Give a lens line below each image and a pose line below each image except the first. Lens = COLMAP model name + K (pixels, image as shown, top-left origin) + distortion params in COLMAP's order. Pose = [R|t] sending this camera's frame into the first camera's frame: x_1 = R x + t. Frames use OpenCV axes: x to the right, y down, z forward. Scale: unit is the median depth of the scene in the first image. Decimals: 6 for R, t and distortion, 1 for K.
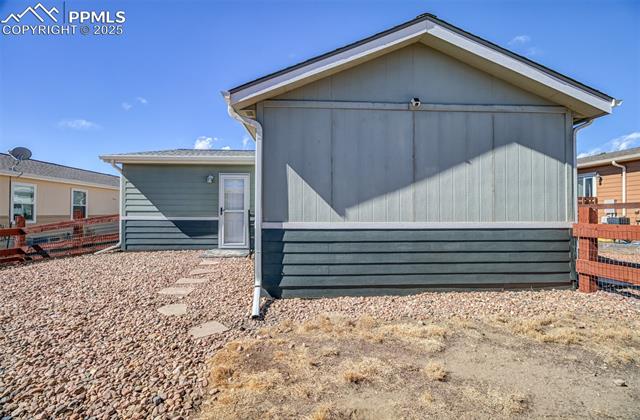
lens RADIAL K [[296.6, 0, 320.0], [0, 296.6, 209.5], [0, 0, 1]] dist [-0.009111, 0.005396]
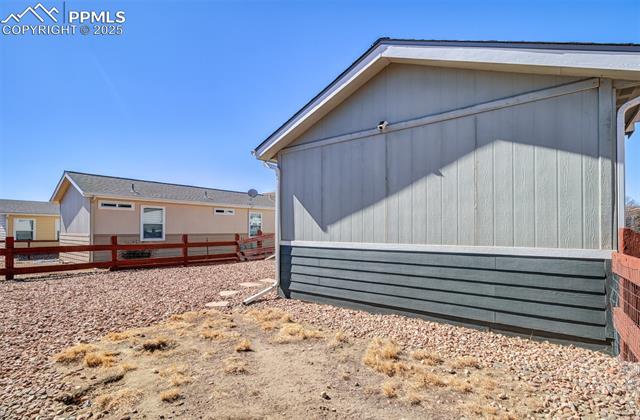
lens RADIAL K [[296.6, 0, 306.5], [0, 296.6, 228.2], [0, 0, 1]] dist [-0.009111, 0.005396]
pose [[0.752140, -0.004352, -0.658989, 0.776387], [0.005198, 0.999986, -0.000671, -0.009903], [0.658983, -0.002920, 0.752152, 0.060540]]
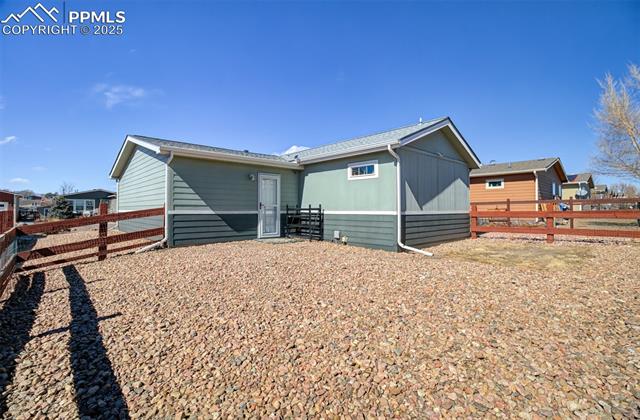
lens RADIAL K [[296.6, 0, 322.7], [0, 296.6, 208.6], [0, 0, 1]] dist [-0.009111, 0.005396]
pose [[0.758697, 0.002407, 0.651439, -1.713398], [-0.004972, 0.999985, 0.002095, 0.023316], [-0.651425, -0.004829, 0.758698, -0.073179]]
